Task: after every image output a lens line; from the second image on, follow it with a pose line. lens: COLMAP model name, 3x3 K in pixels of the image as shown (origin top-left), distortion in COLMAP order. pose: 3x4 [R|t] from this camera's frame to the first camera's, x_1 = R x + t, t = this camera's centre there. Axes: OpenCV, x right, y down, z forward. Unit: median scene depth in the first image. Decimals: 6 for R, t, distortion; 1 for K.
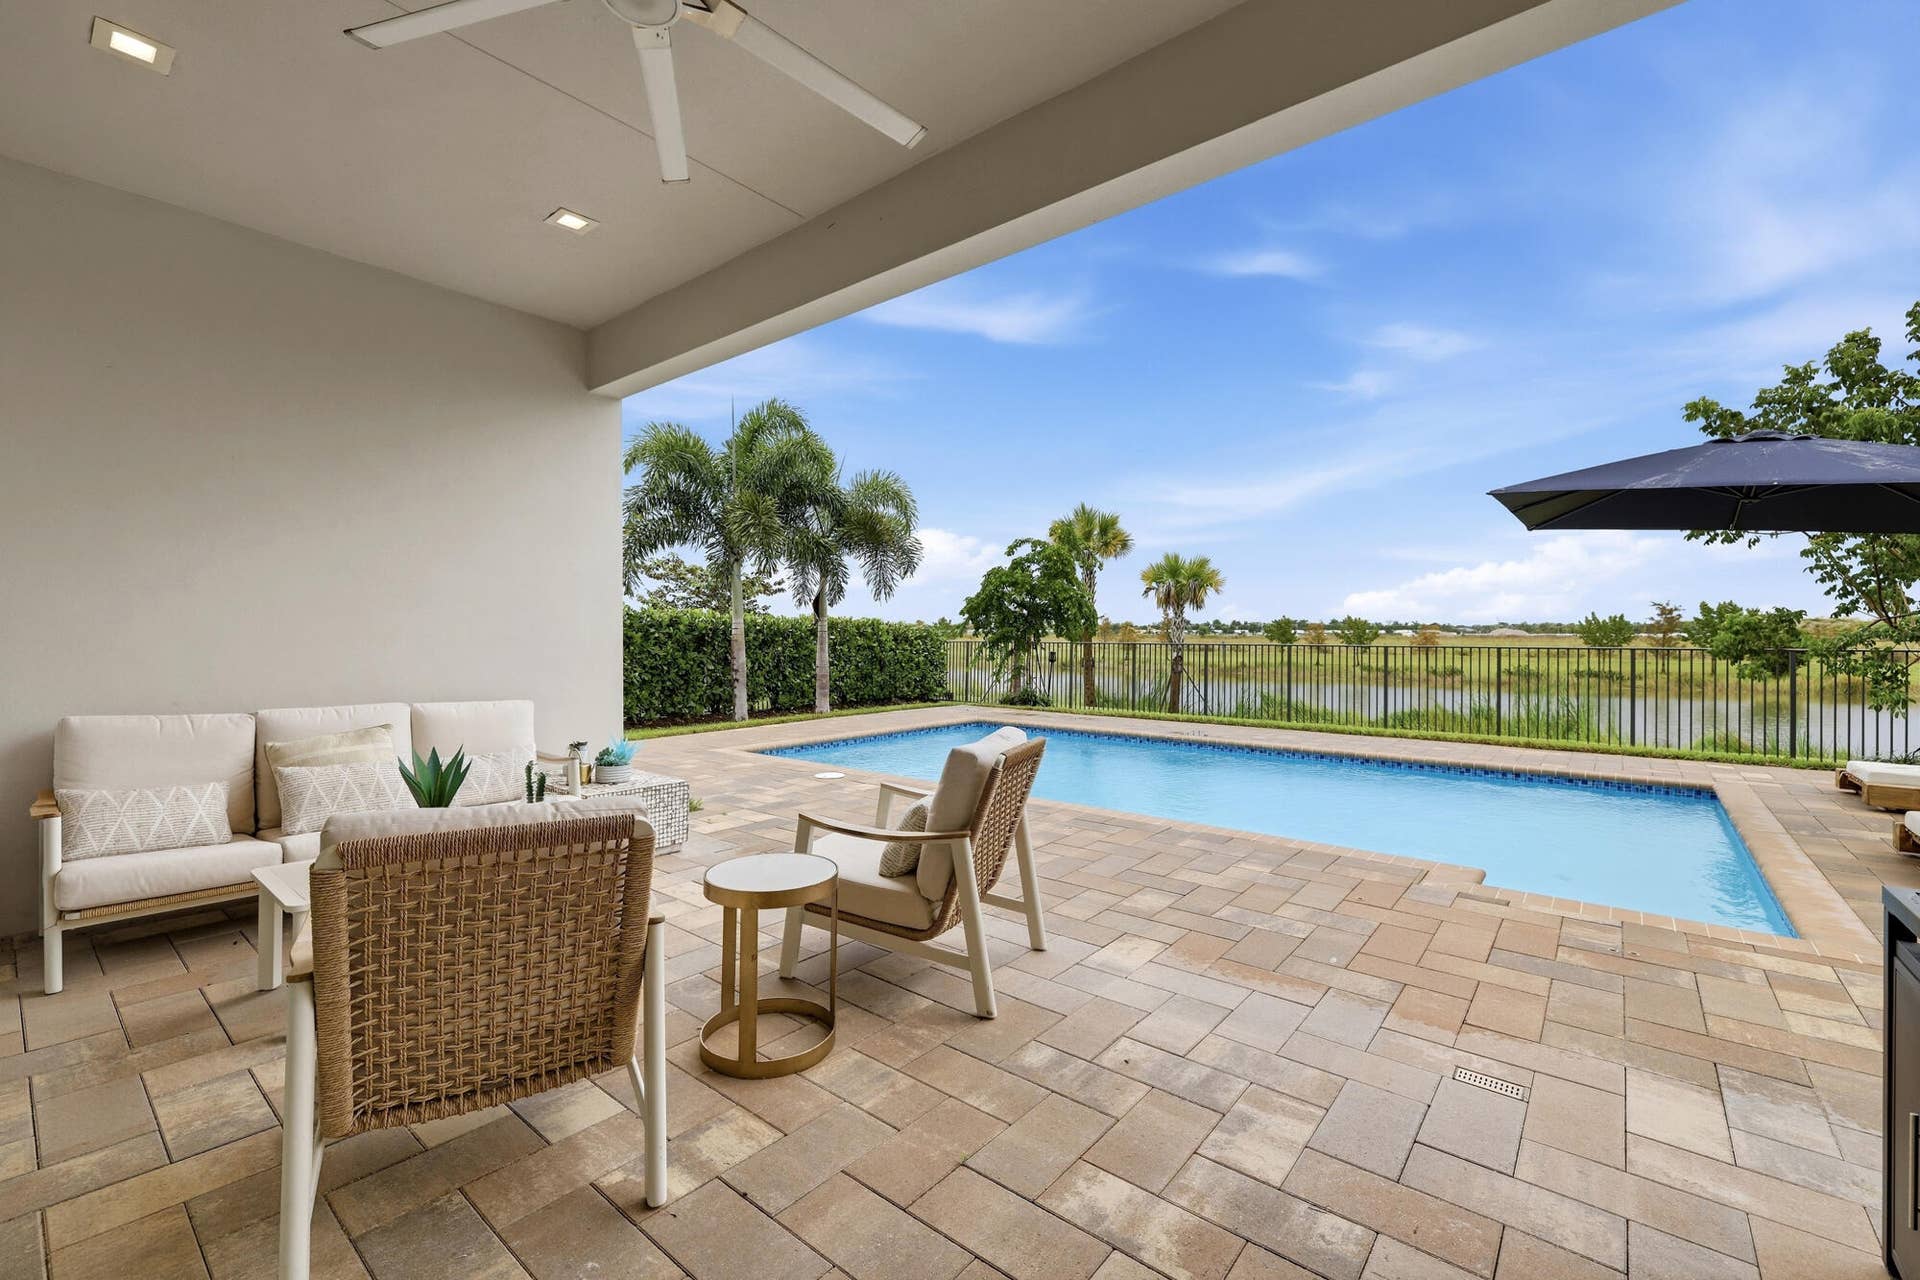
lens RADIAL K [[814.6, 0, 953.4], [0, 814.6, 642.0], [0, 0, 1]] dist [-0.000936, -0.000566]
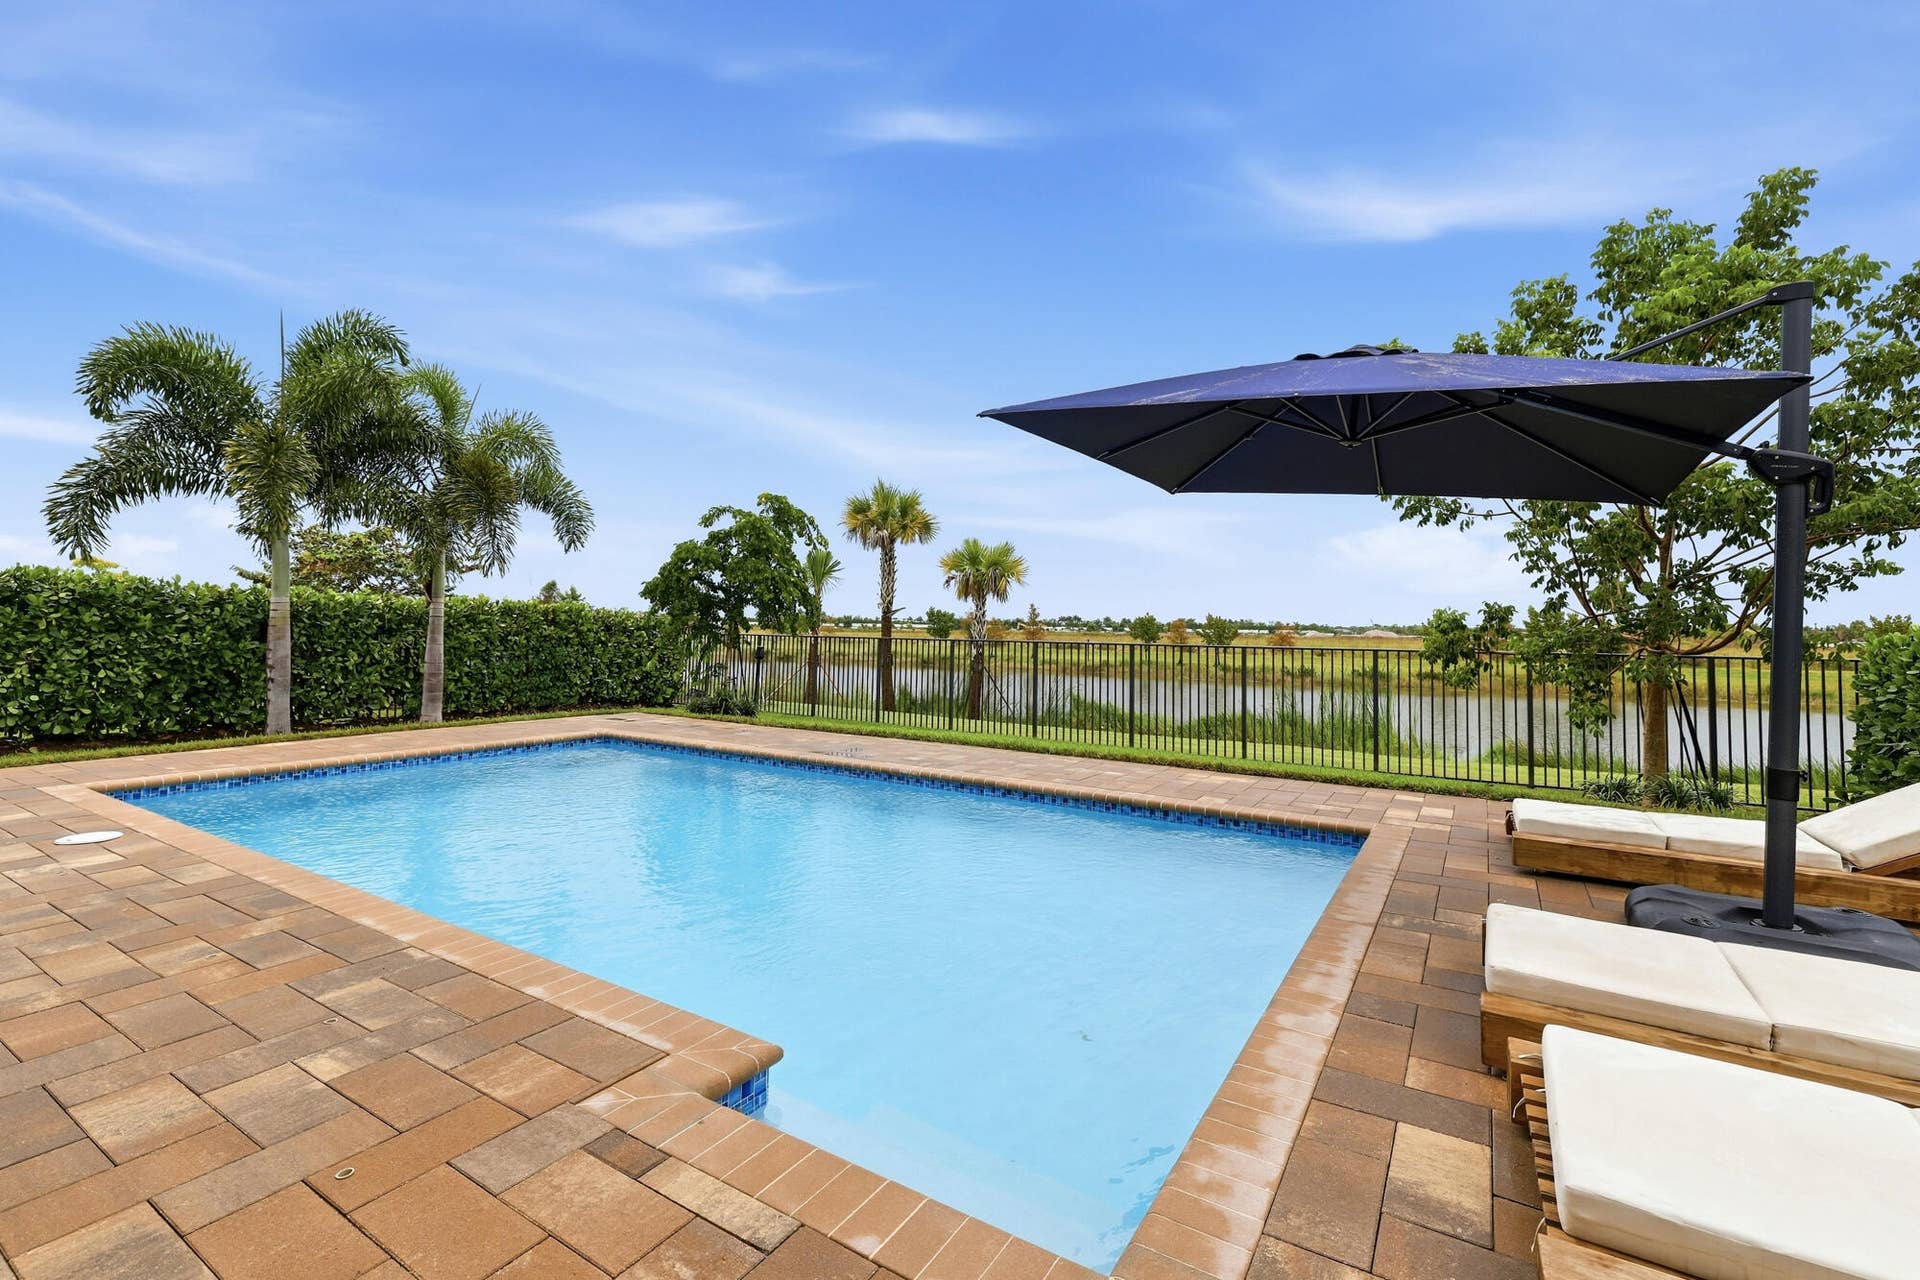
lens RADIAL K [[848.7, 0, 975.5], [0, 848.7, 620.9], [0, 0, 1]] dist [-0.001338, -0.000259]
pose [[0.989072, 0.015872, 0.146577, 0.211653], [-0.012995, 0.999704, -0.020562, 0.000936], [-0.146860, 0.018433, 0.988986, 0.124570]]
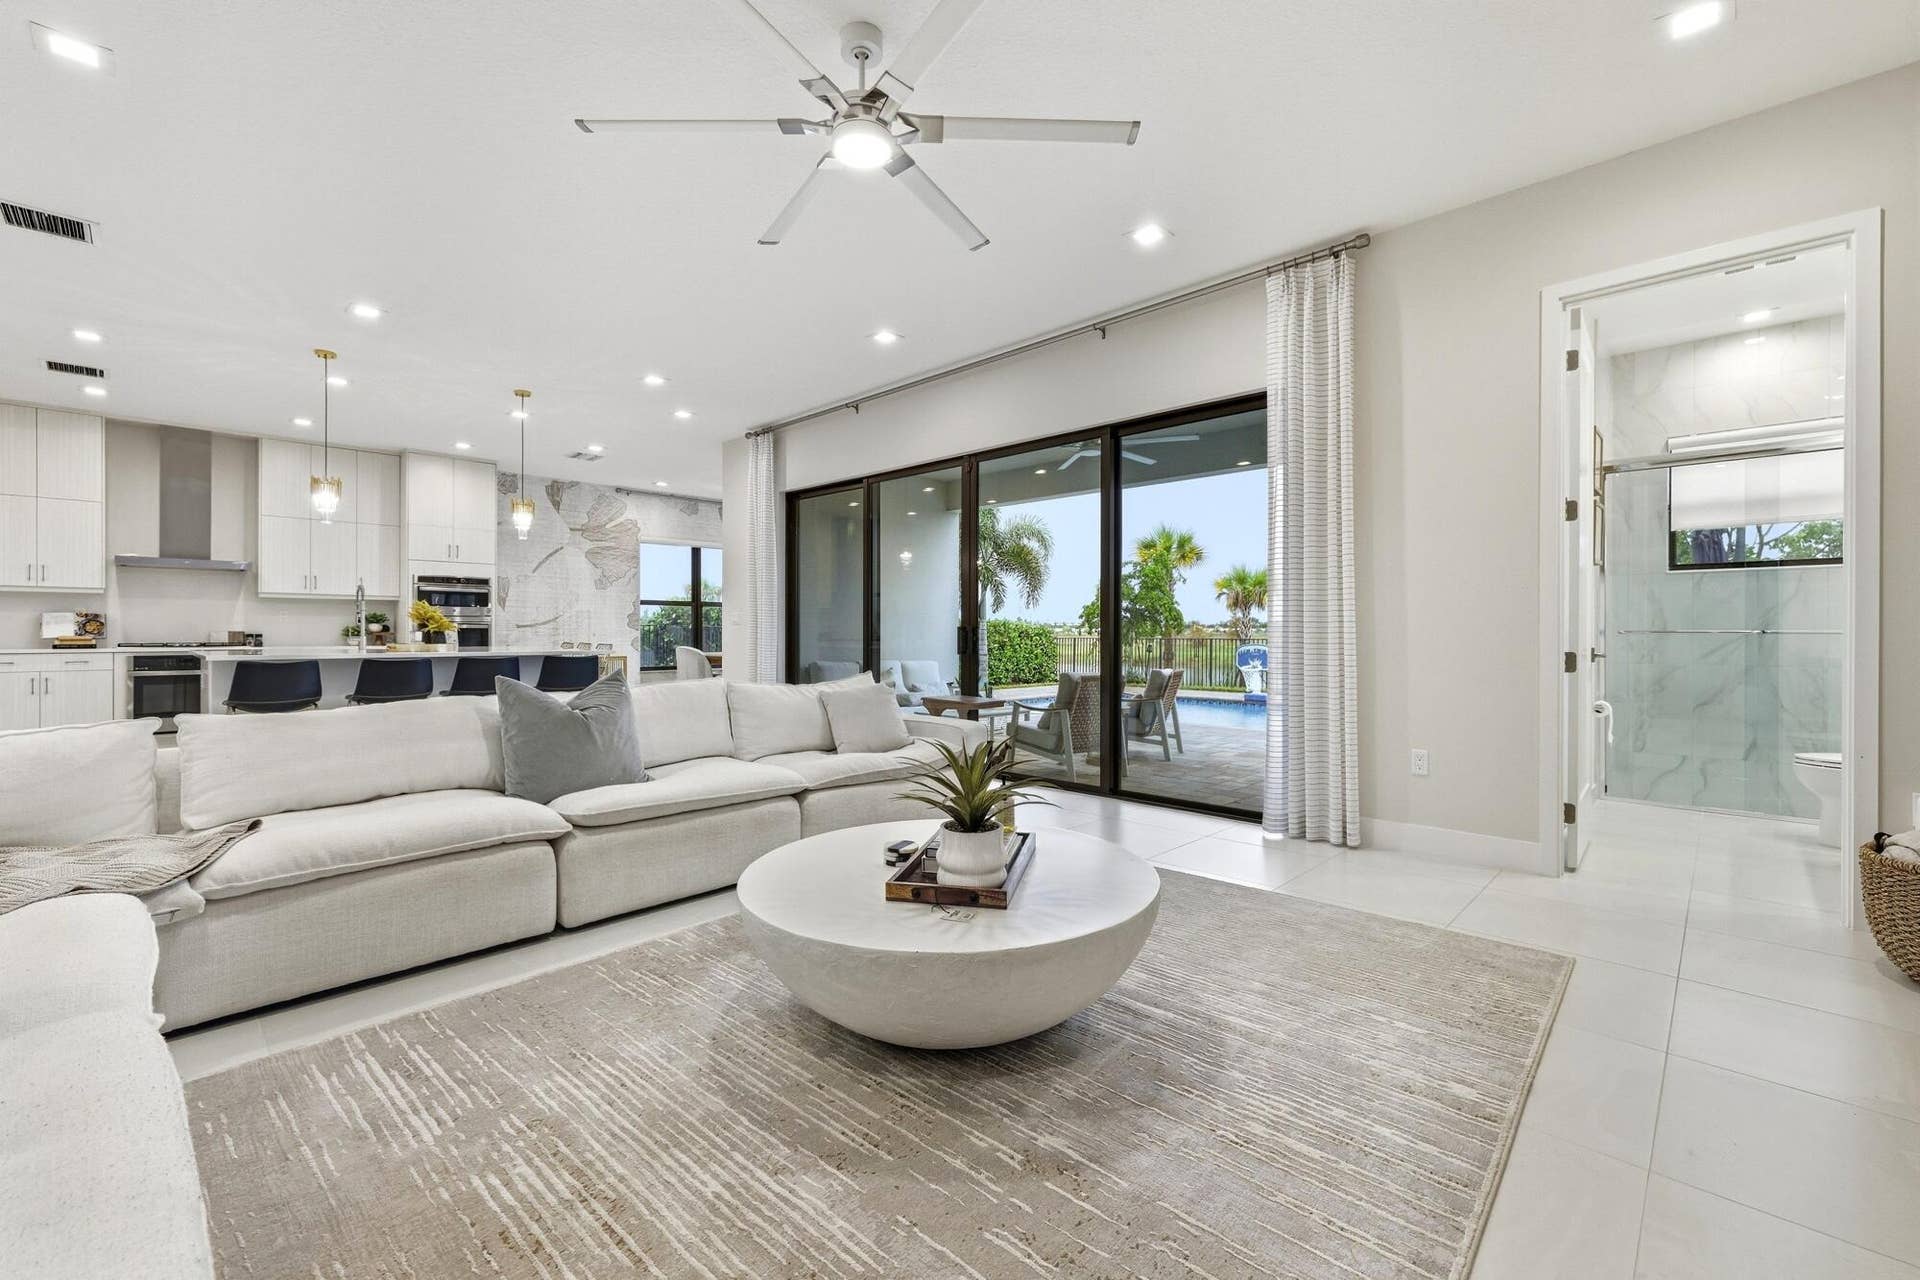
lens RADIAL K [[814.6, 0, 944.4], [0, 814.6, 639.6], [0, 0, 1]] dist [-0.000936, -0.000566]
pose [[0.996221, -0.000908, -0.086849, -0.097213], [0.000806, 0.999999, -0.001217, 0.004854], [0.086850, 0.001142, 0.996221, -0.370056]]
